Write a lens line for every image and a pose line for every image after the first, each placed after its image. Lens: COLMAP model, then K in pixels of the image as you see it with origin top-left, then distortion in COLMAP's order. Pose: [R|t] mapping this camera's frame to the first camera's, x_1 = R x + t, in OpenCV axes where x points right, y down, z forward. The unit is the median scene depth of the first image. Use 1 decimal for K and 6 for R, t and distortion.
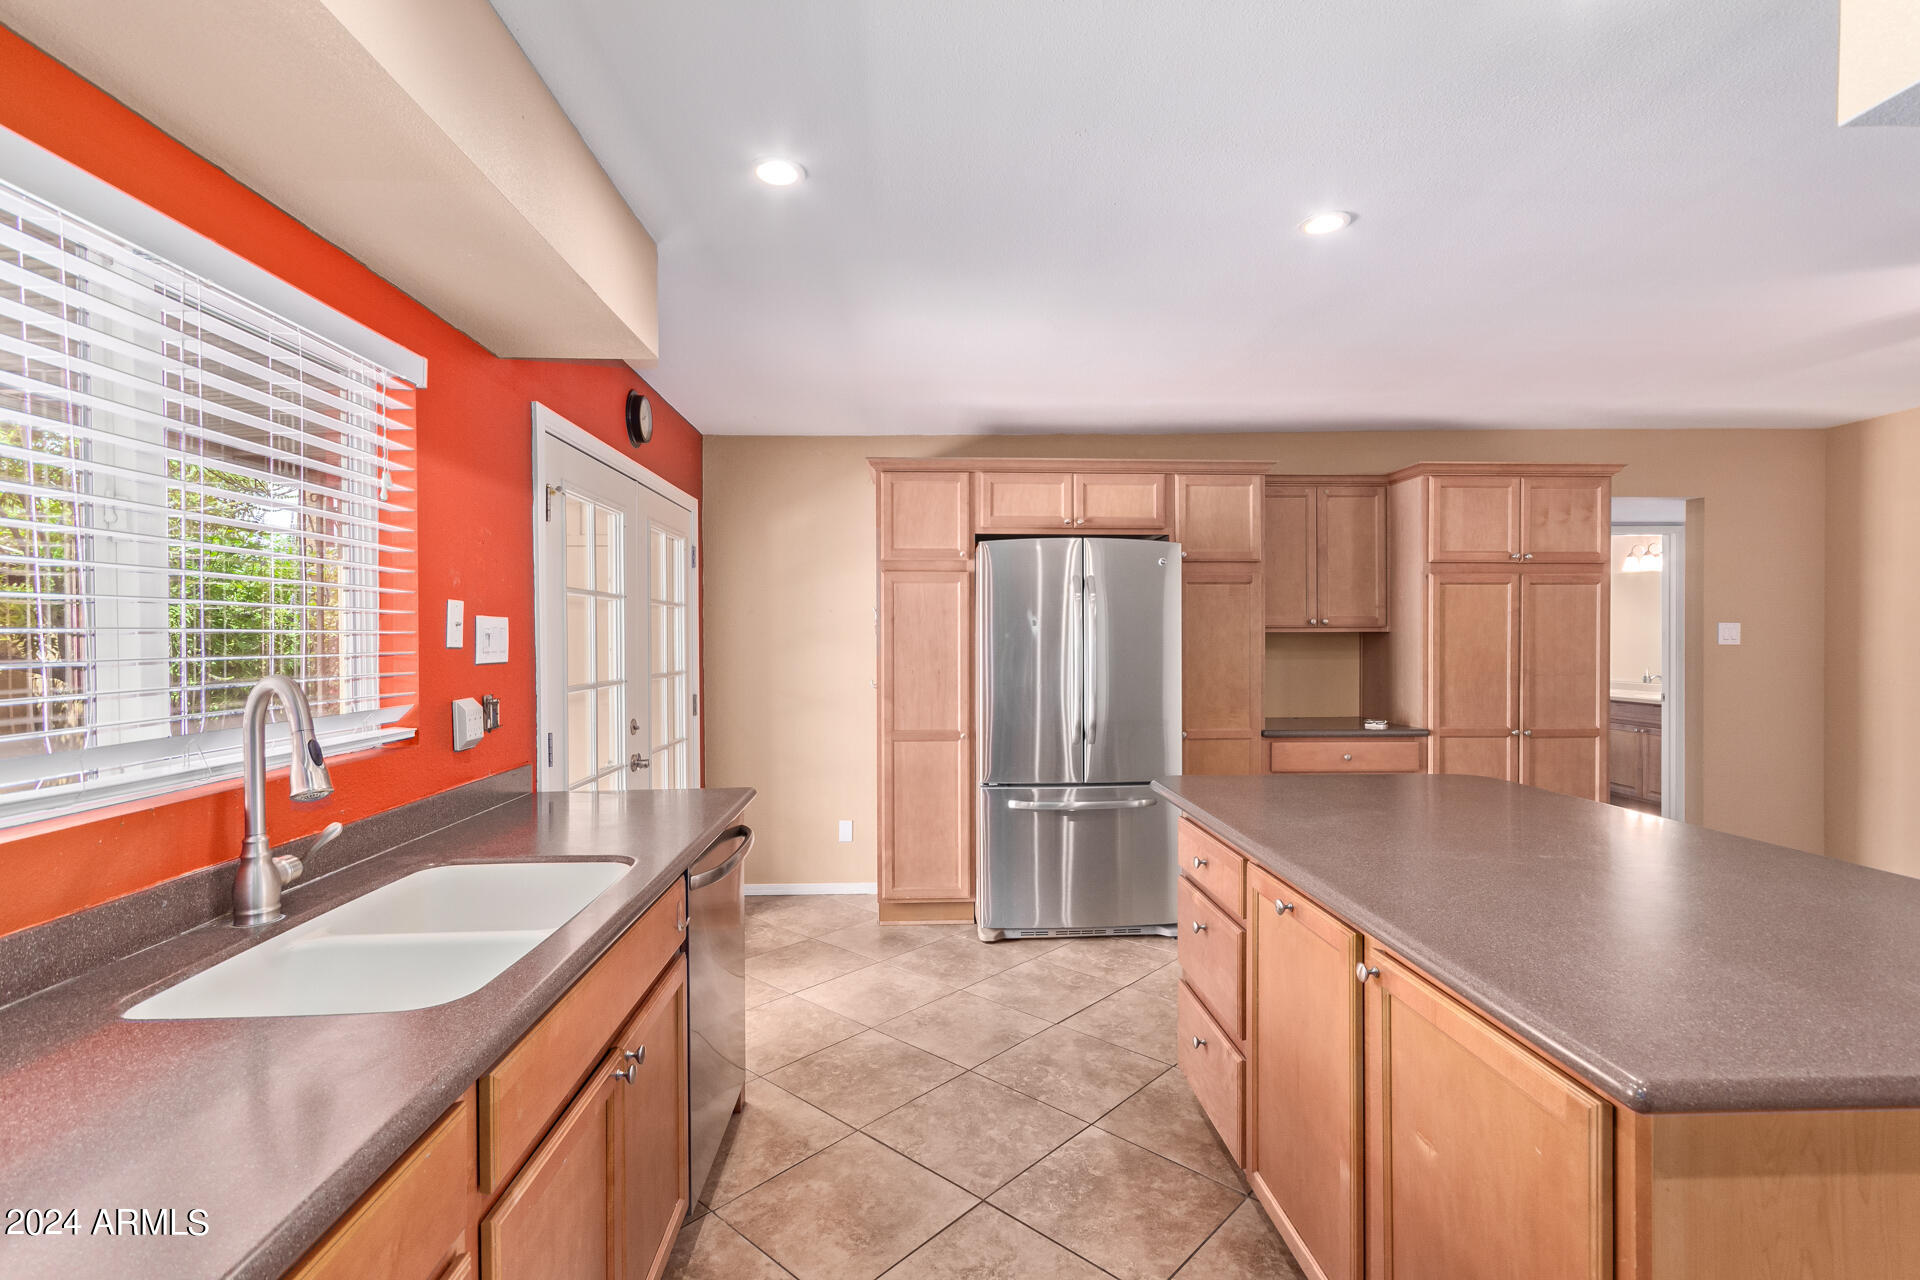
lens RADIAL K [[892.5, 0, 960.0], [0, 892.5, 640.0], [0, 0, 1]] dist [0.001826, 0.000278]
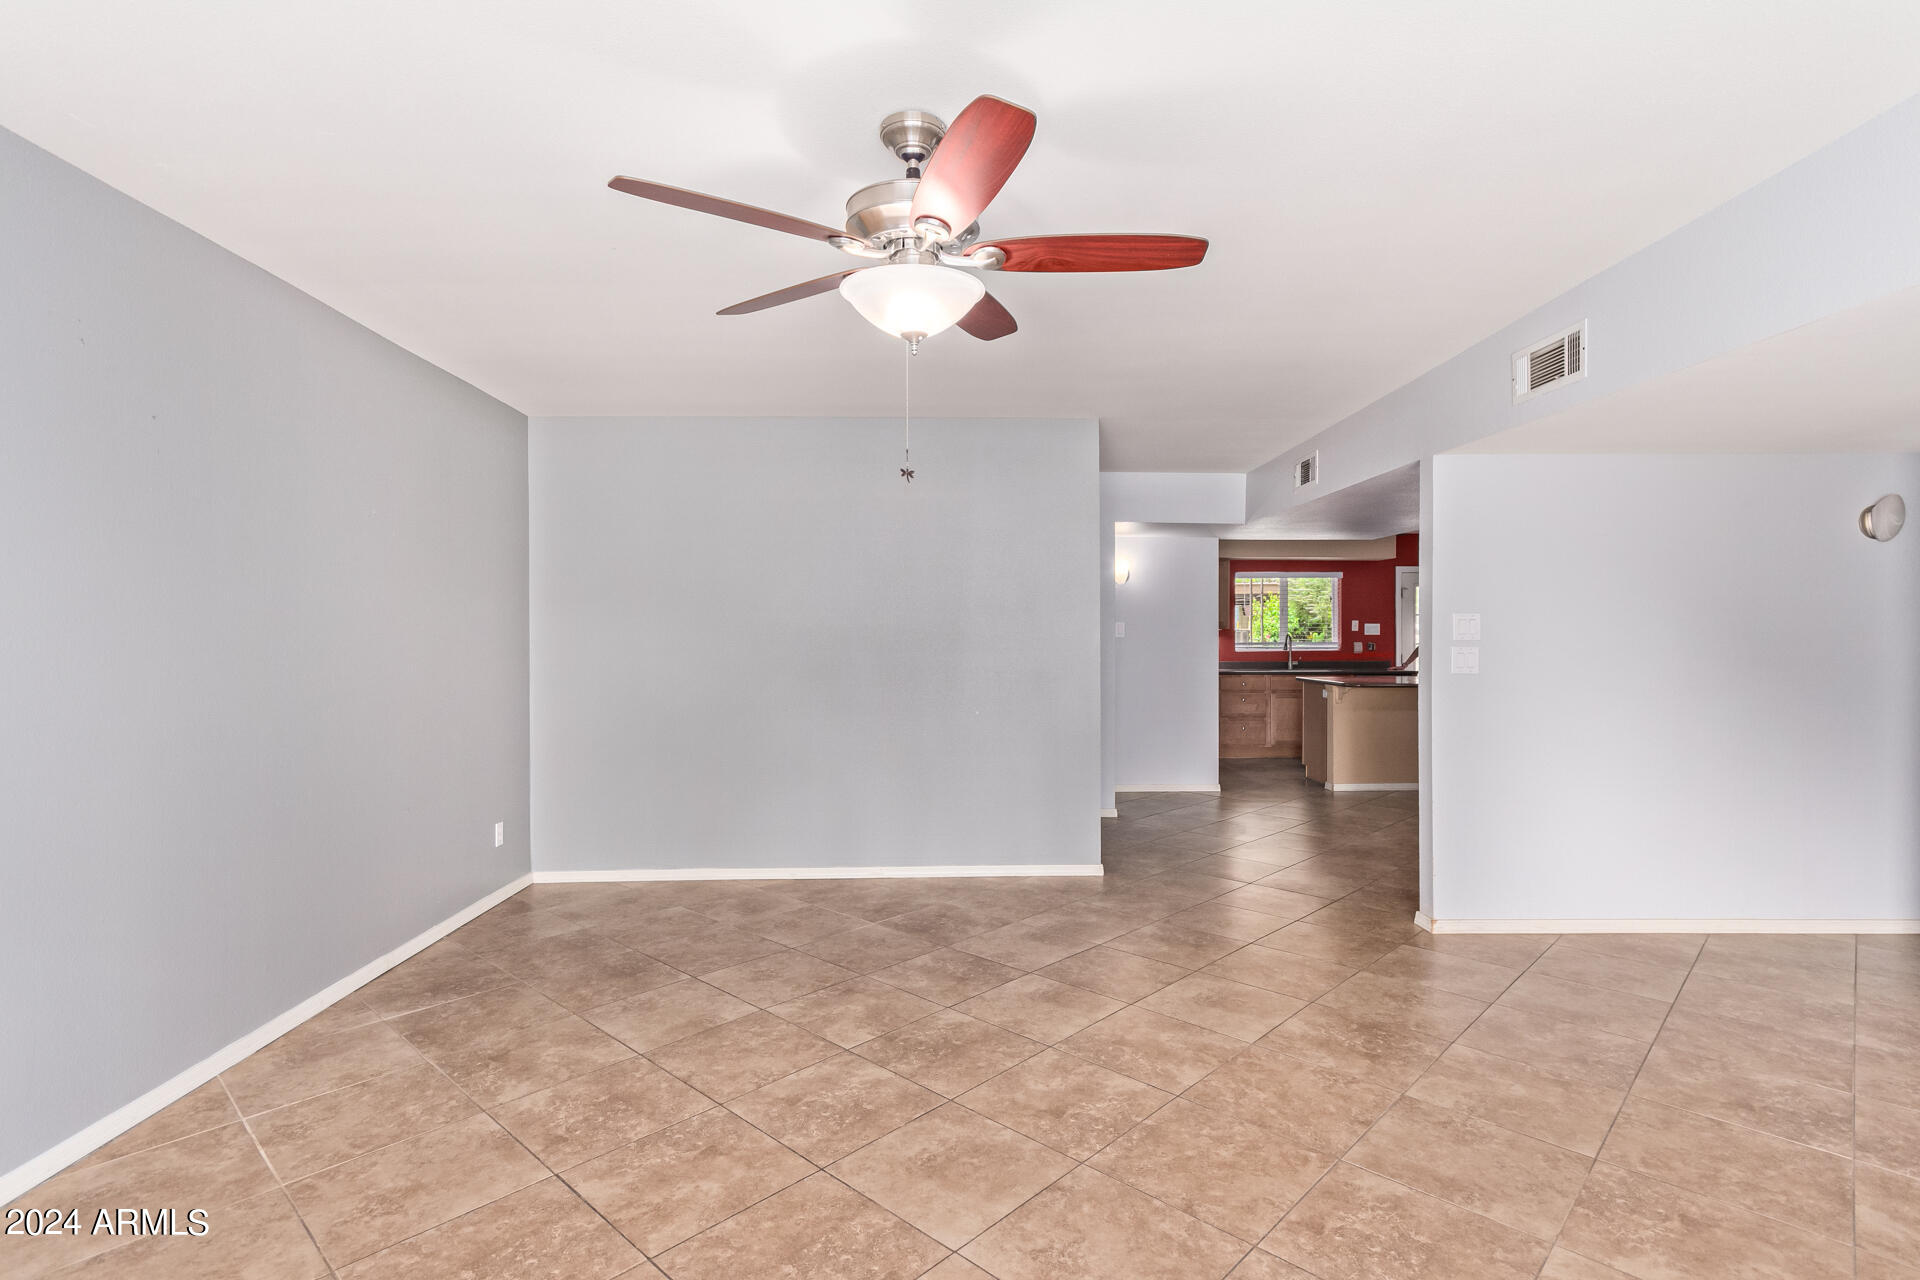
lens RADIAL K [[892.5, 0, 960.0], [0, 892.5, 640.0], [0, 0, 1]] dist [0.001826, 0.000278]
pose [[-0.038526, 0.014540, -0.999152, 2.120757], [-0.005126, 0.999878, 0.014749, -0.001526], [0.999244, 0.005690, -0.038447, -0.442584]]
